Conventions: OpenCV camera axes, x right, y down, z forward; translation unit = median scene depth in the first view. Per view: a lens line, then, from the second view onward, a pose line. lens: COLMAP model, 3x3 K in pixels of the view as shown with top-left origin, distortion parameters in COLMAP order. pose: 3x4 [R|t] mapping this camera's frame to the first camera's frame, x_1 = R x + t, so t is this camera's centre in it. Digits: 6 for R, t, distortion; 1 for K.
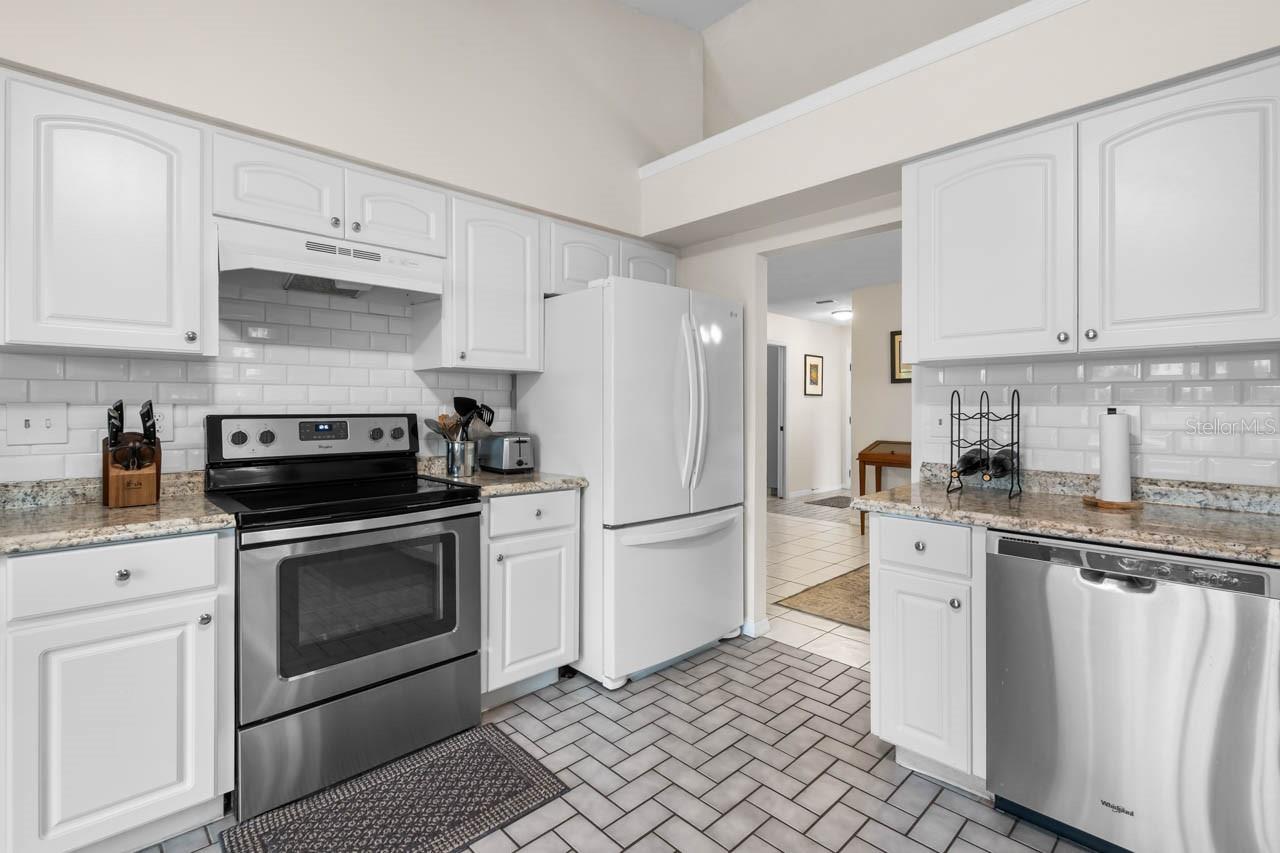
lens RADIAL K [[592.6, 0, 696.7], [0, 592.6, 409.2], [0, 0, 1]] dist [0.003635, -0.001477]
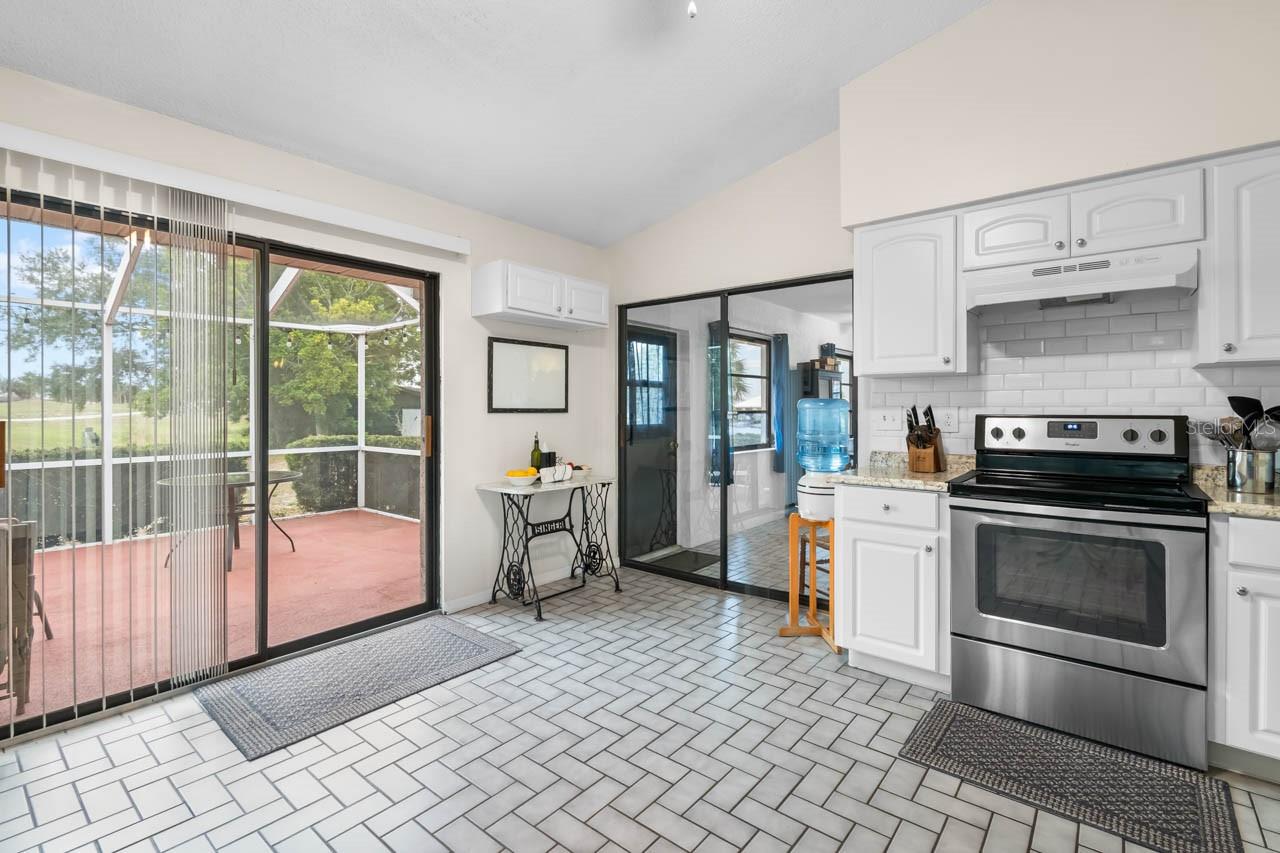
lens RADIAL K [[592.6, 0, 570.0], [0, 592.6, 407.8], [0, 0, 1]] dist [0.003635, -0.001477]
pose [[-0.007946, -0.000656, -0.999968, 0.524971], [-0.002153, 0.999997, -0.000639, -0.002323], [0.999966, 0.002147, -0.007948, 0.073180]]
